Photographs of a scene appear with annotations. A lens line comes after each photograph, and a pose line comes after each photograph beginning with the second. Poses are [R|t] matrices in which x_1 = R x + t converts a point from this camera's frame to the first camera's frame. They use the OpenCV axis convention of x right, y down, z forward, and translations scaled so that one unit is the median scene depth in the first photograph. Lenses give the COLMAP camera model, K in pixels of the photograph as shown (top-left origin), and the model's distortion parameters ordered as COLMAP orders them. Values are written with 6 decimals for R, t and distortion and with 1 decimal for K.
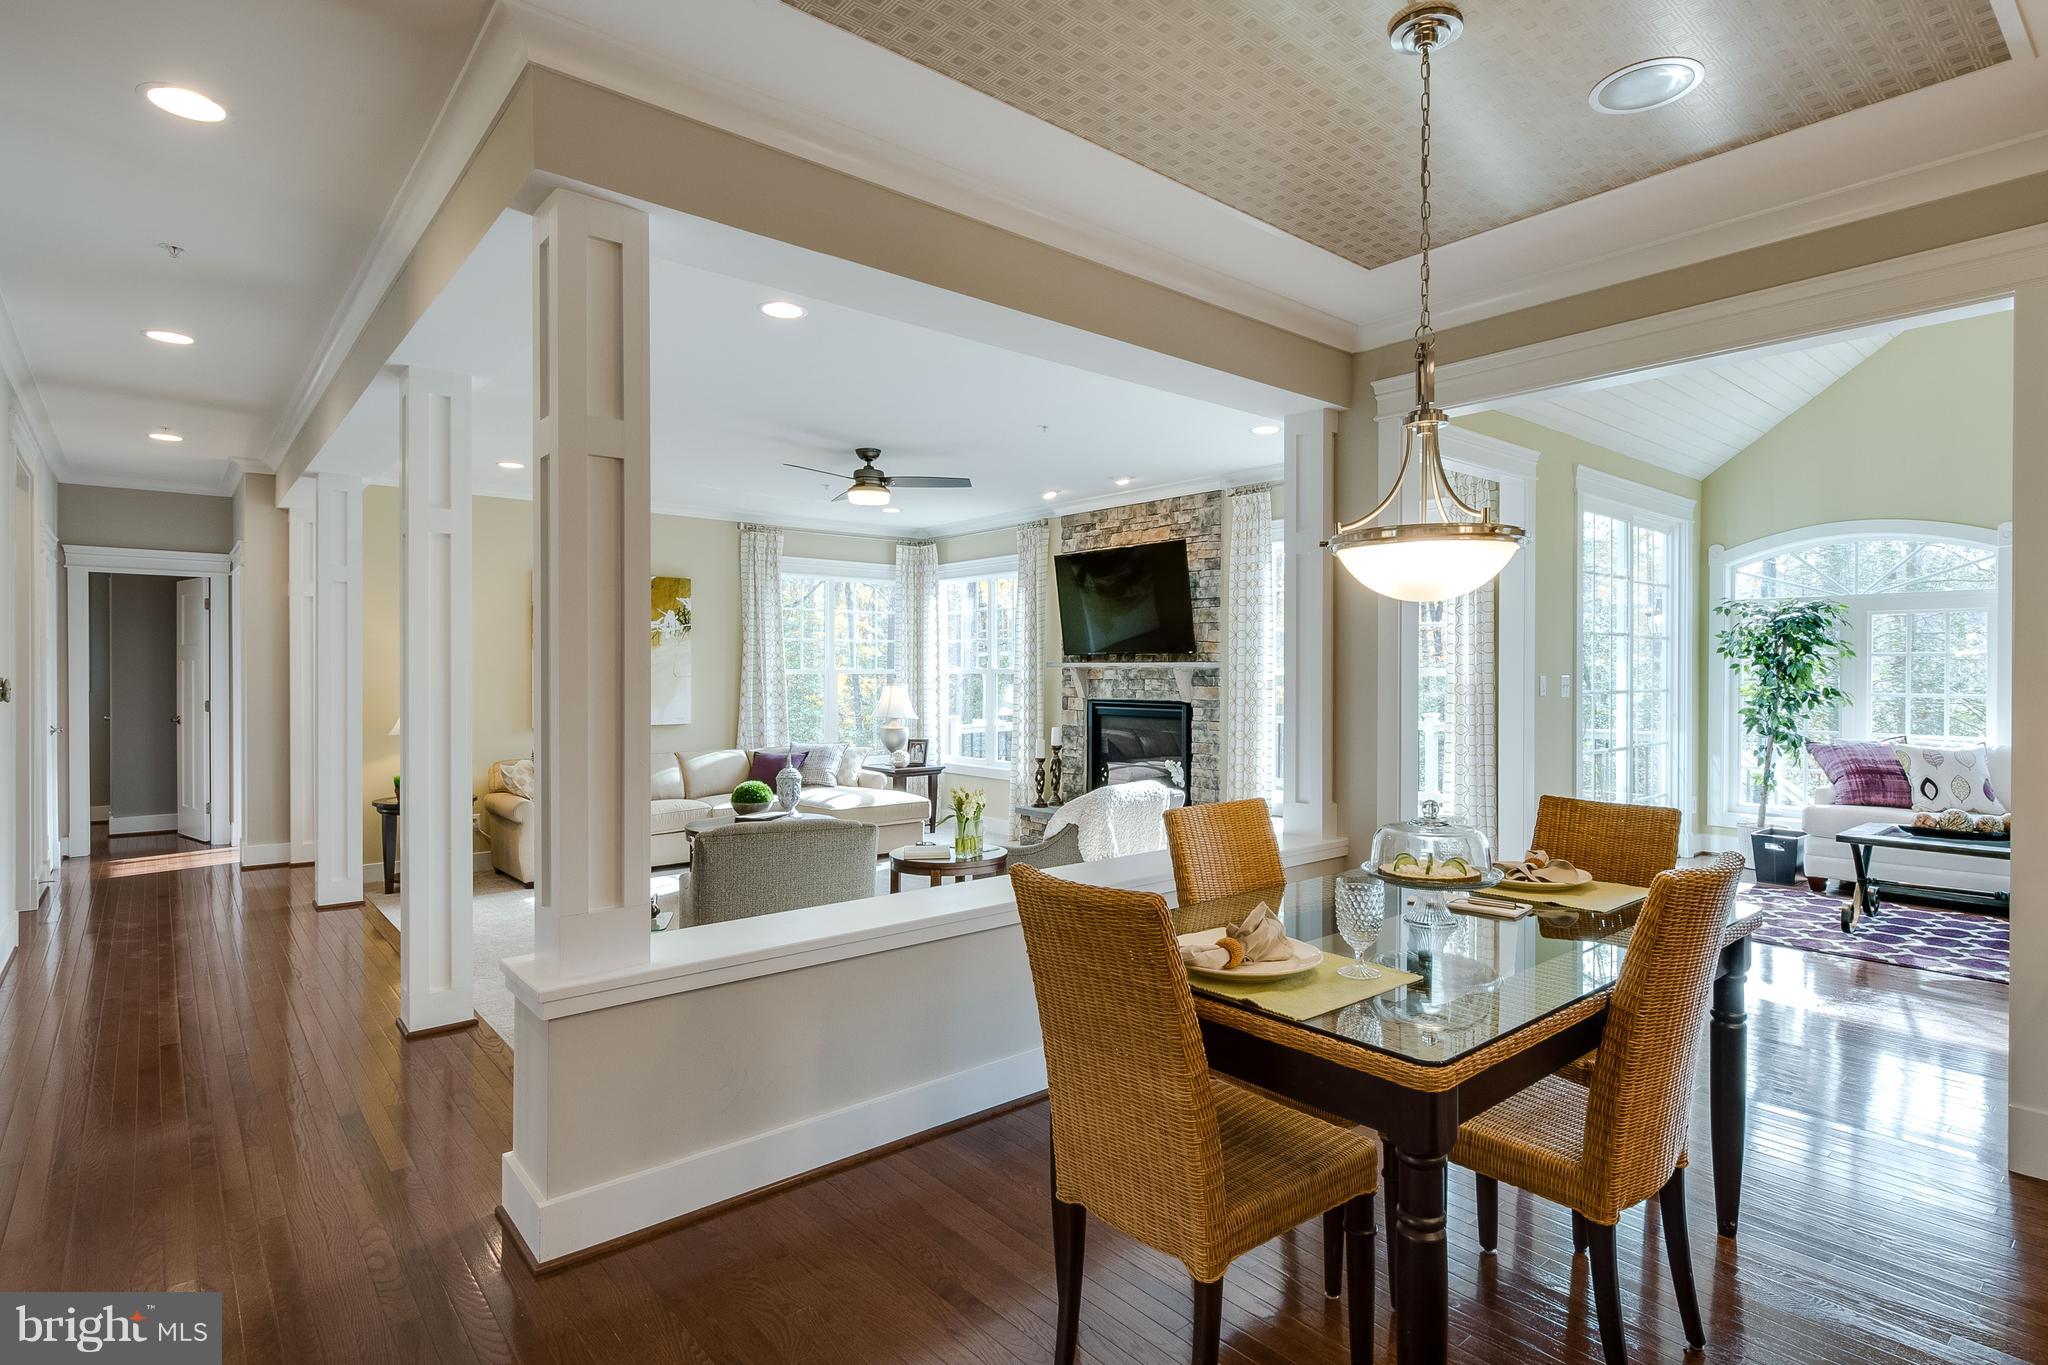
lens RADIAL K [[1053.4, 0, 1019.4], [0, 1053.4, 675.3], [0, 0, 1]] dist [-0.005279, 0.000981]
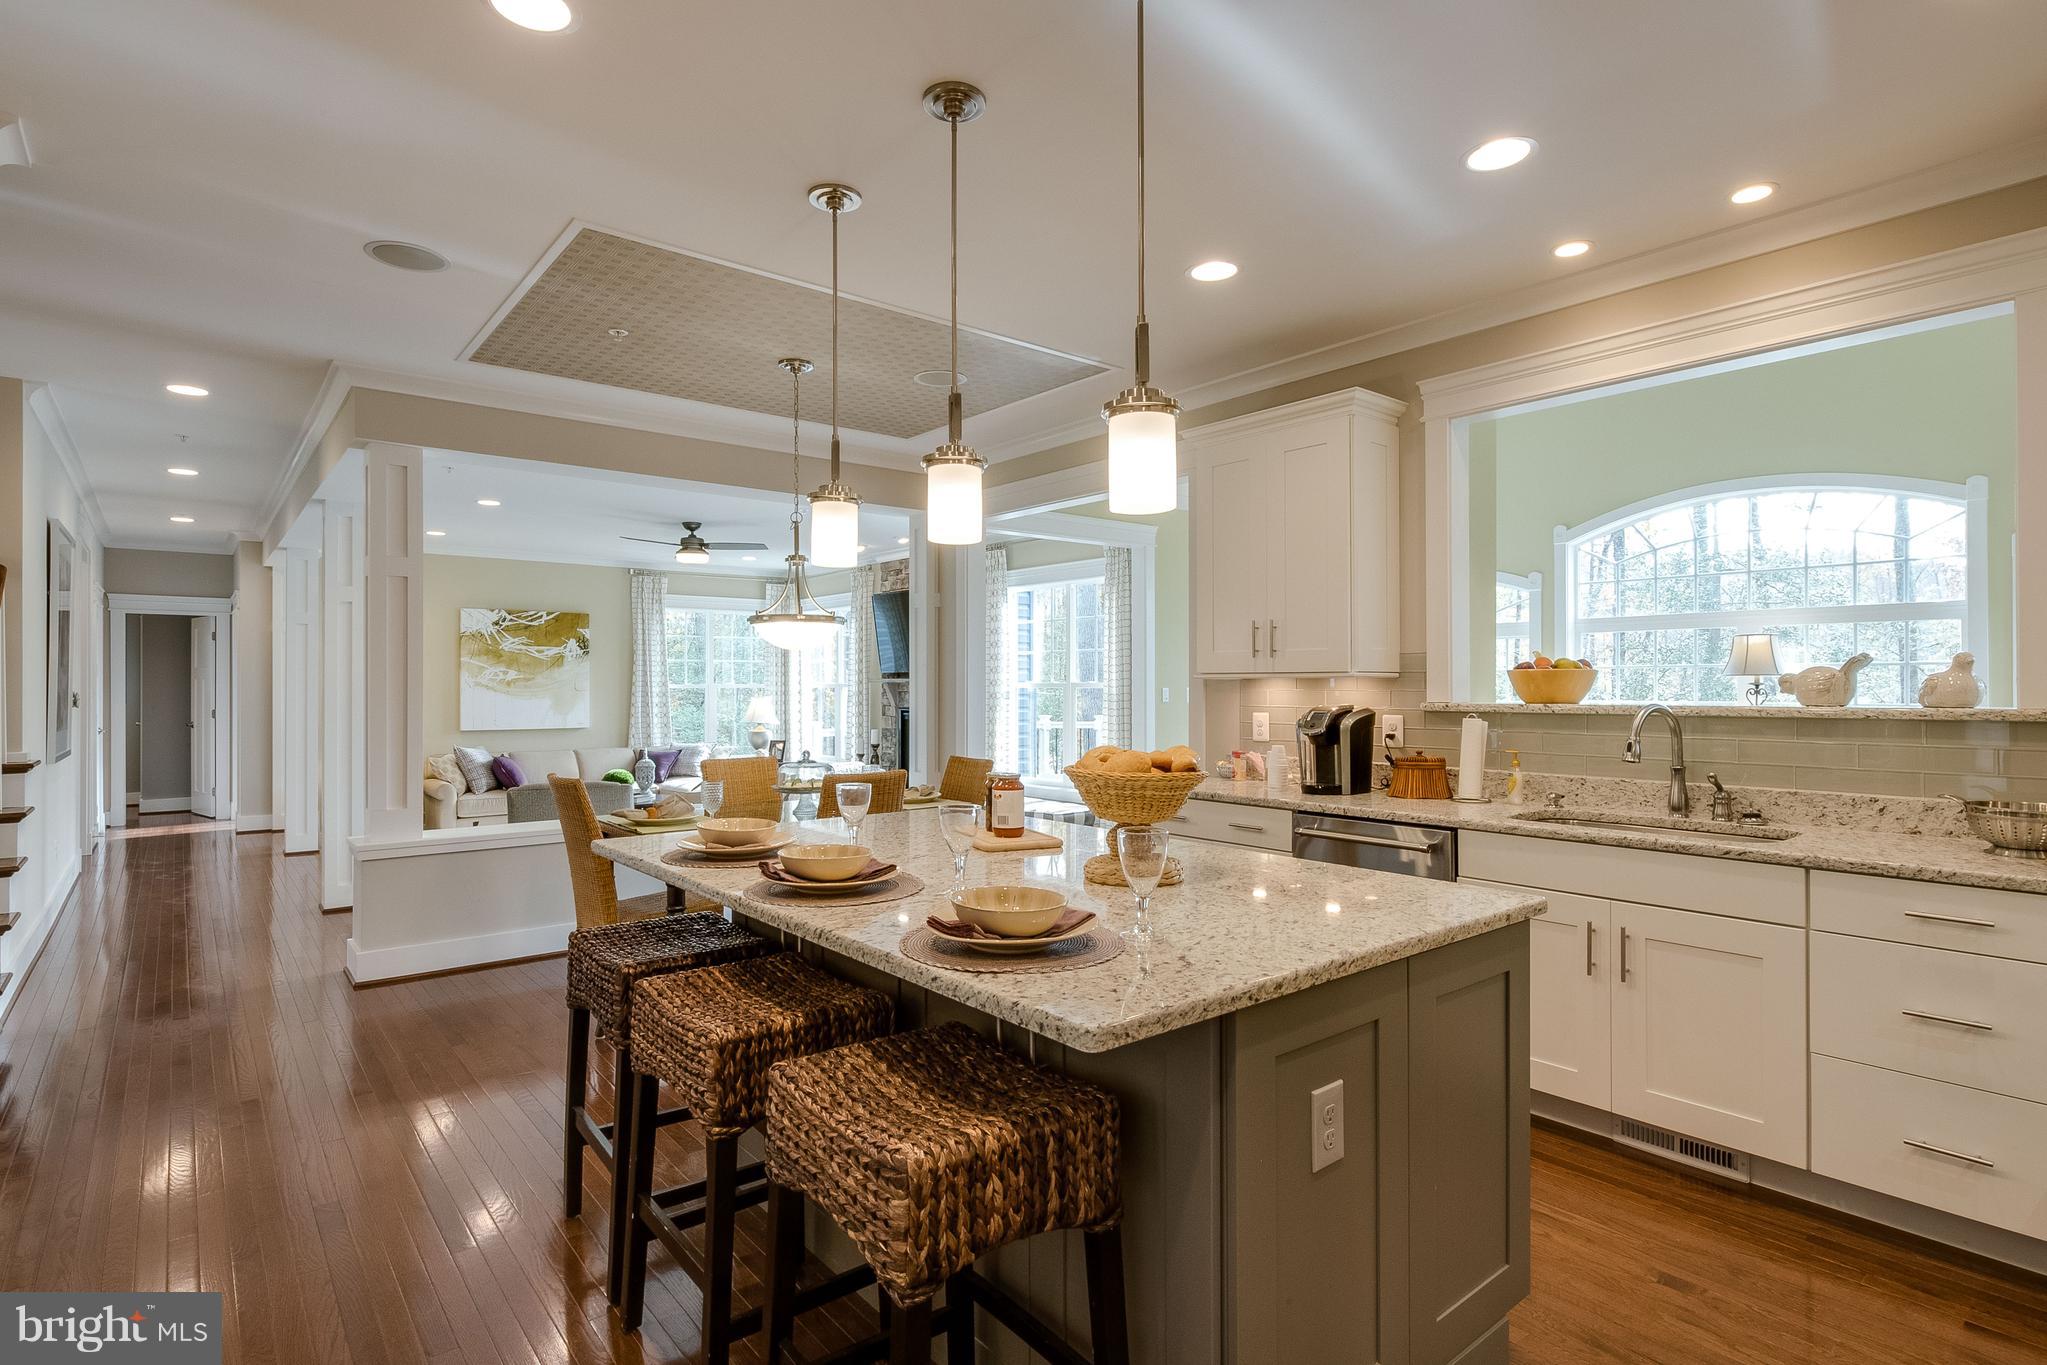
lens RADIAL K [[1052.8, 0, 1008.0], [0, 1052.8, 686.2], [0, 0, 1]] dist [-0.005279, 0.000981]
pose [[0.999808, -0.002818, -0.019399, 0.245742], [0.002752, 0.999990, -0.003426, 0.001836], [0.019409, 0.003372, 0.999806, -0.294000]]
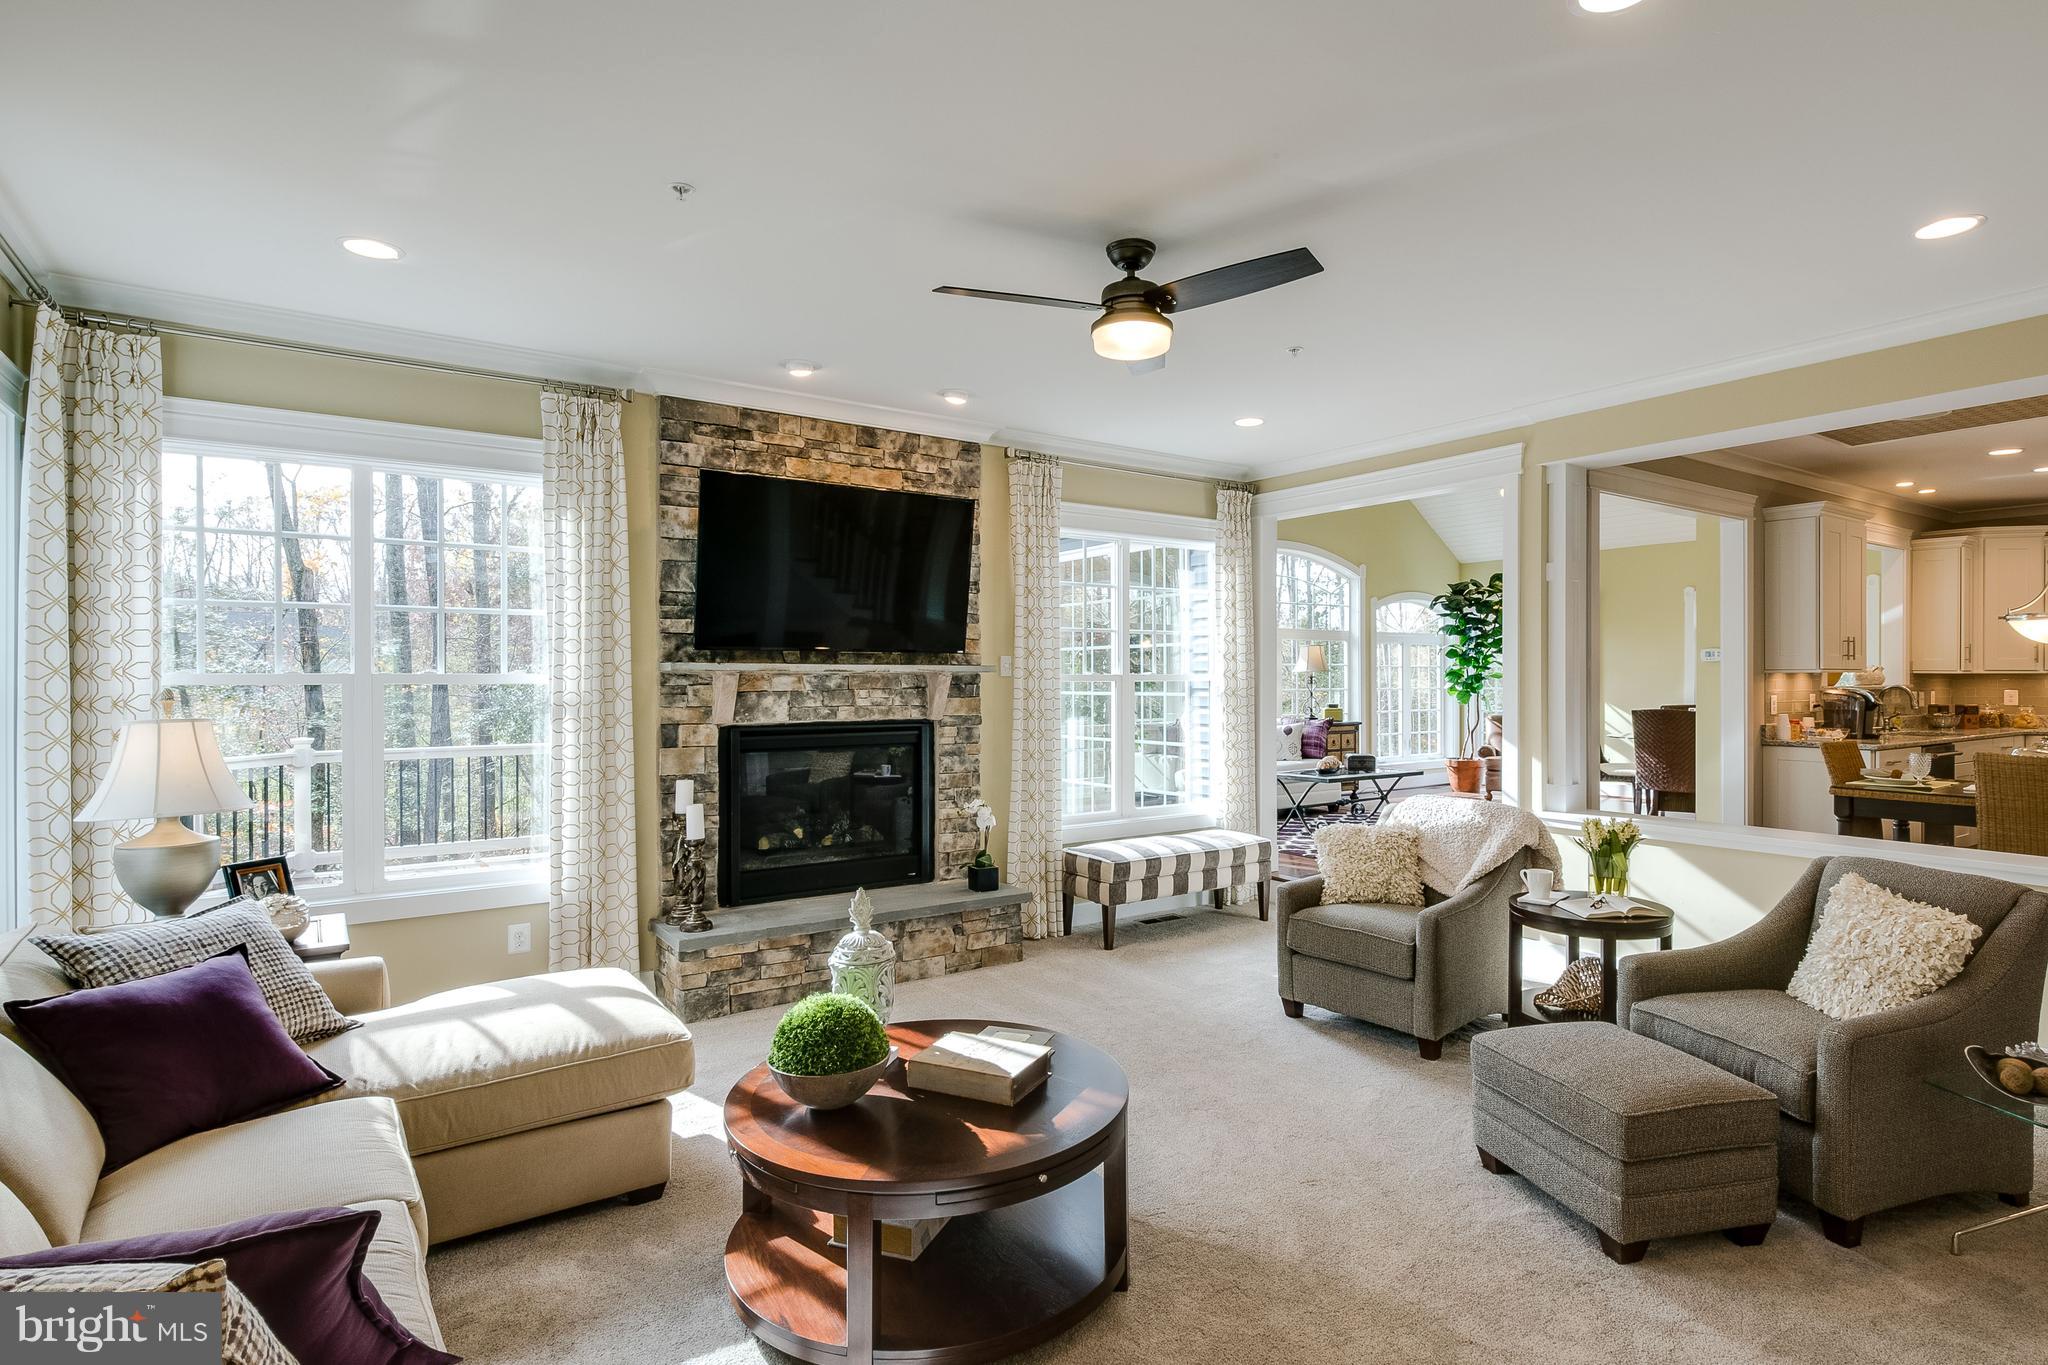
lens RADIAL K [[1053.4, 0, 1025.5], [0, 1053.4, 677.7], [0, 0, 1]] dist [-0.005279, 0.000981]
pose [[0.075755, -0.005992, 0.997108, -0.558898], [0.001882, 0.999981, 0.005867, -0.008004], [-0.997125, 0.001432, 0.075765, 0.874817]]
